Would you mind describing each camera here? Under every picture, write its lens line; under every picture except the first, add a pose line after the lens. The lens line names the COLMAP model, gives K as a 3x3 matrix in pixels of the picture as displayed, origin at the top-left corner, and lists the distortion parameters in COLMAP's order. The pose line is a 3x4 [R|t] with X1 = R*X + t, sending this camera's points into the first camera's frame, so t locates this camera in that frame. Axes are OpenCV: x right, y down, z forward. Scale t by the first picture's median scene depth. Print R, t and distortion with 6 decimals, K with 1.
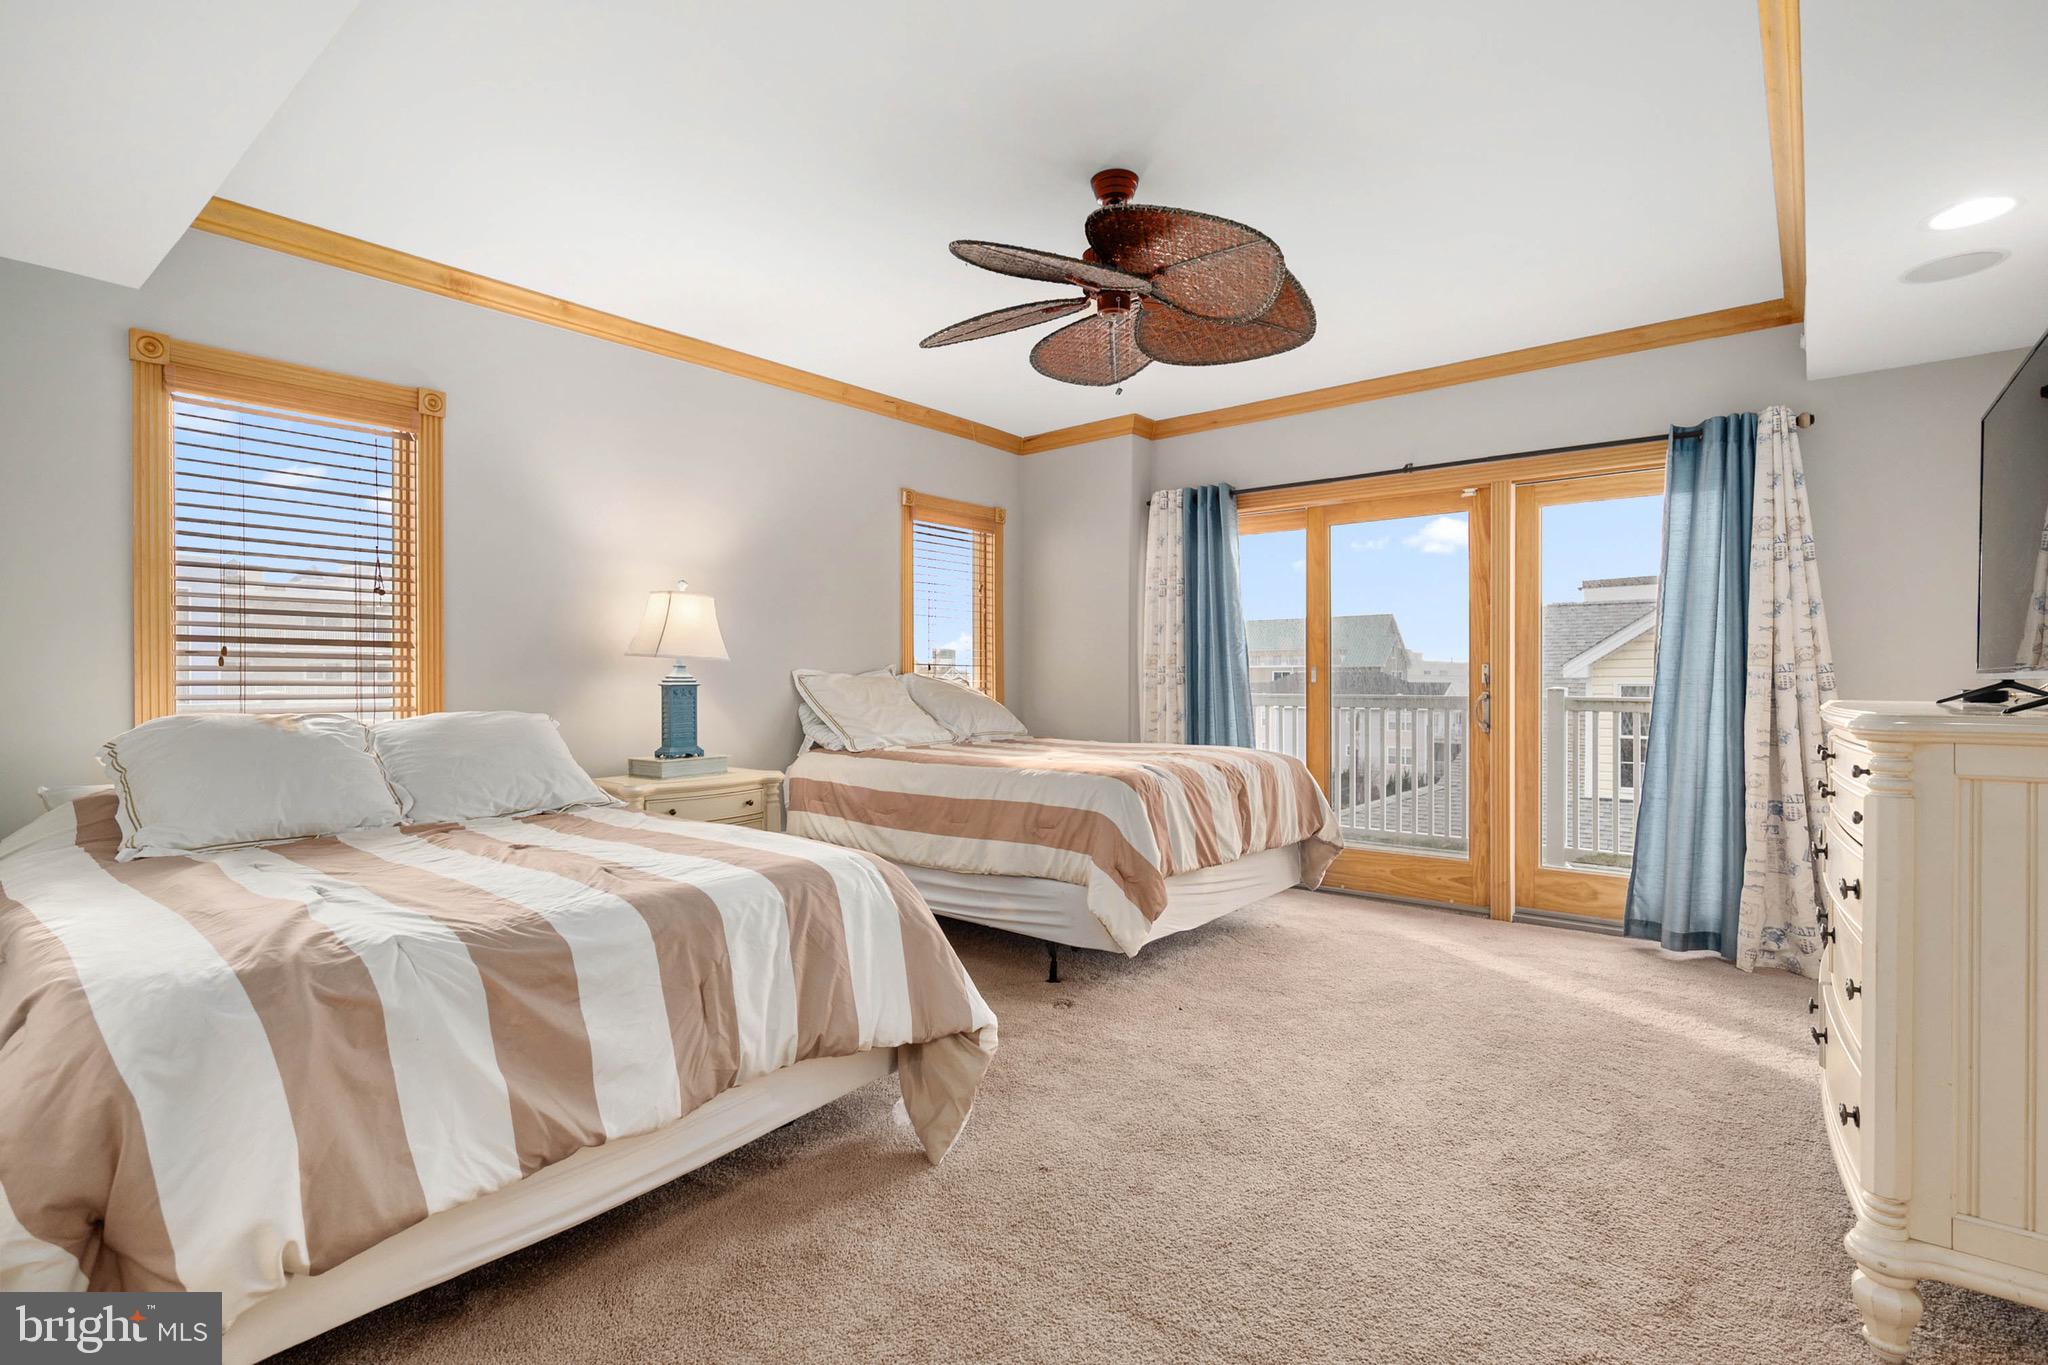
lens RADIAL K [[999.4, 0, 1024.0], [0, 999.4, 682.5], [0, 0, 1]] dist [0.002499, 0.000177]
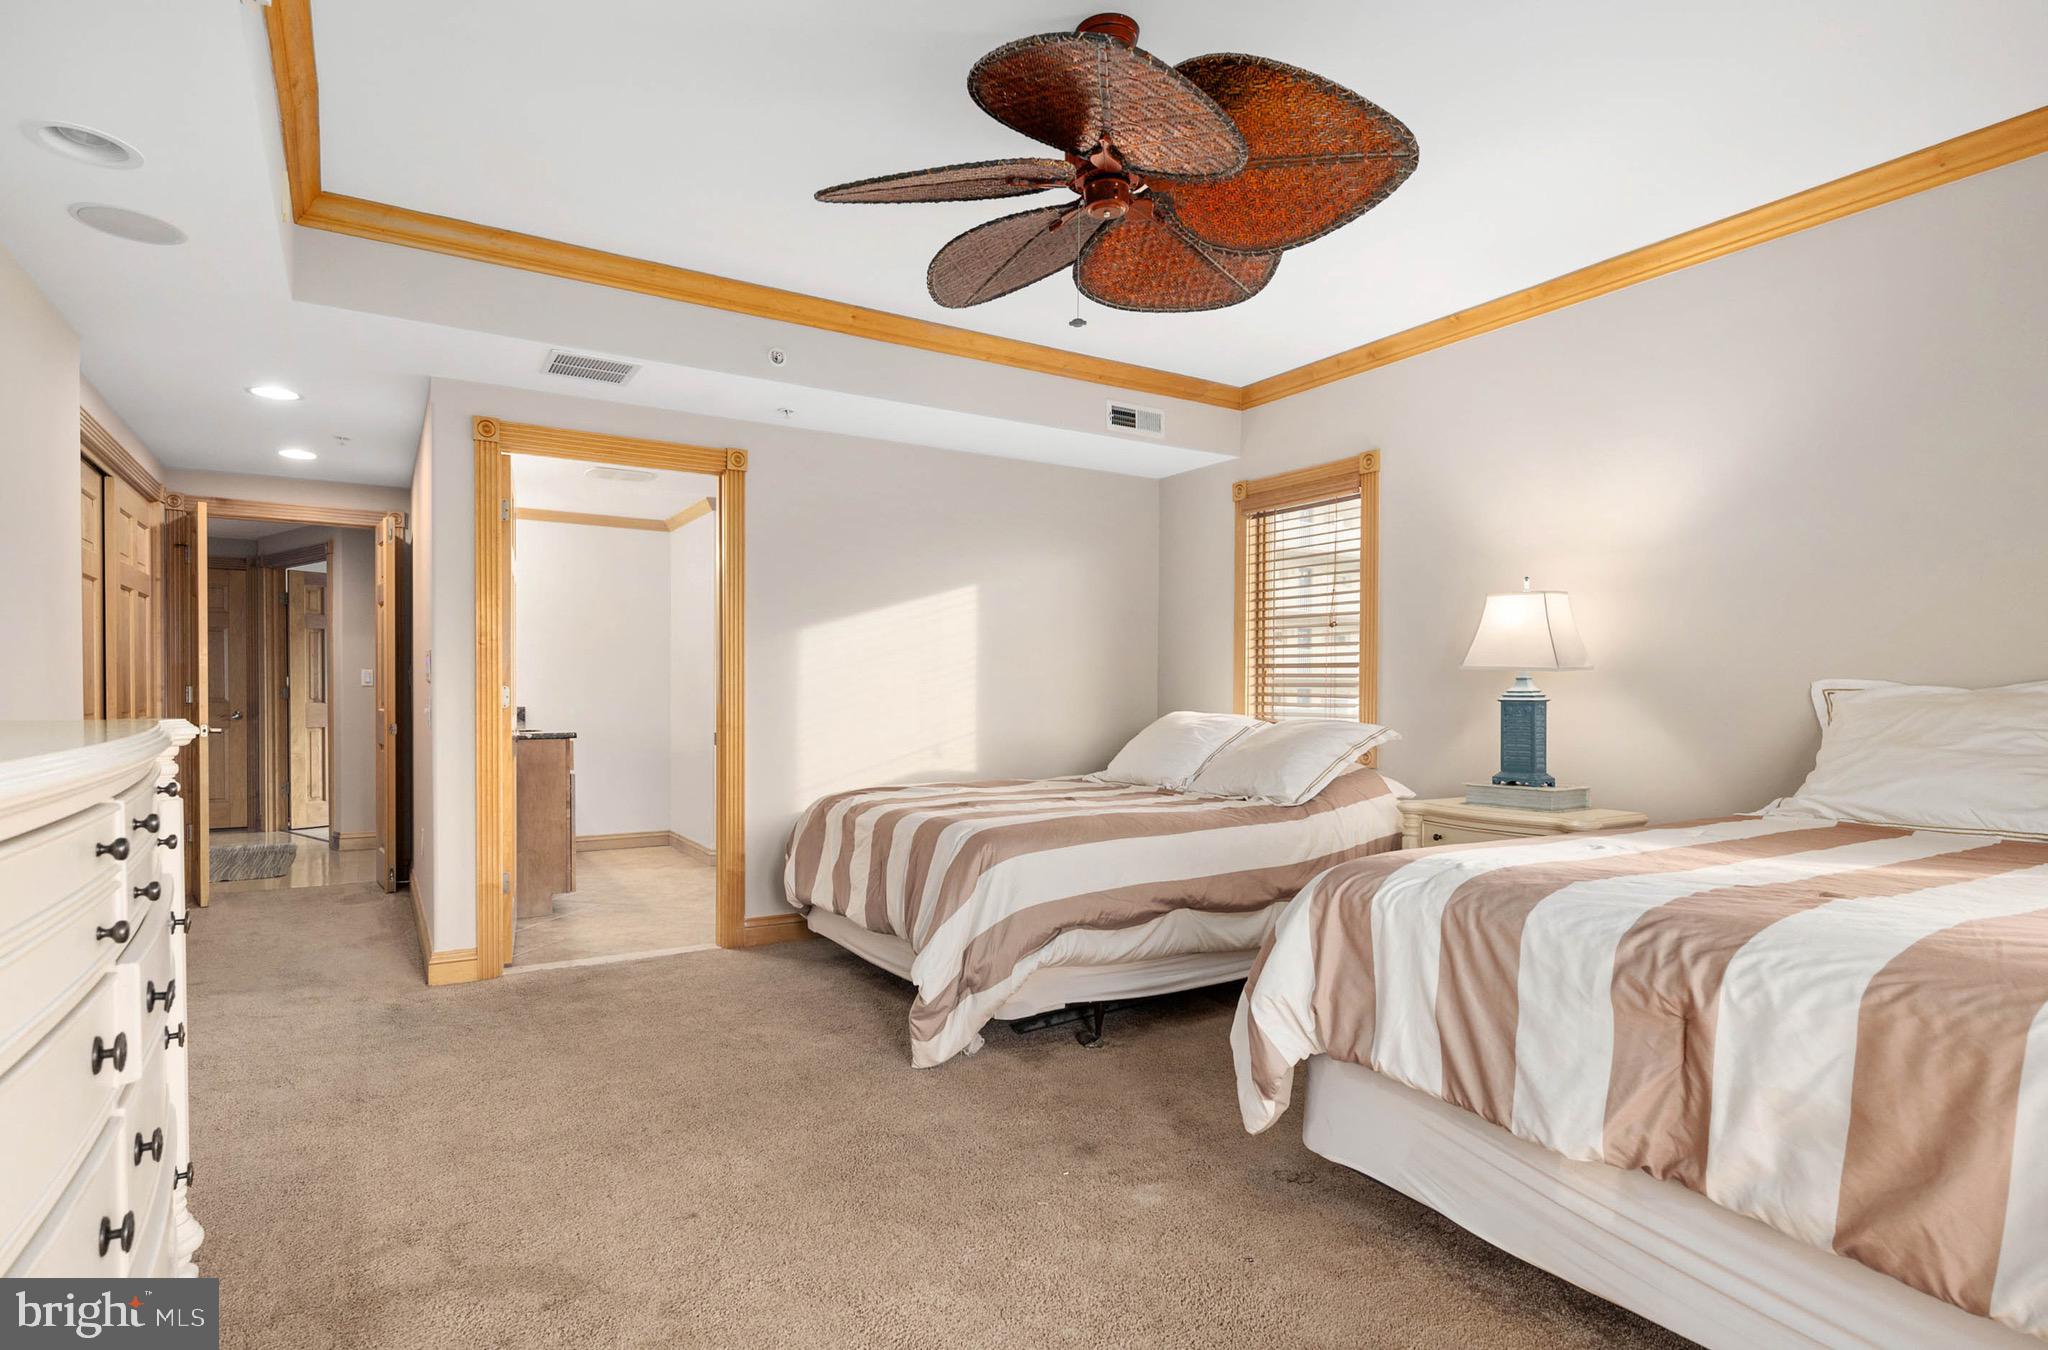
lens RADIAL K [[1049.1, 0, 1024.6], [0, 1049.1, 702.0], [0, 0, 1]] dist [0.000415, 0.000122]
pose [[-0.311892, 0.005234, -0.950103, 1.239657], [-0.004359, 0.999966, 0.006940, -0.000573], [0.950107, 0.006306, -0.311859, 1.722940]]
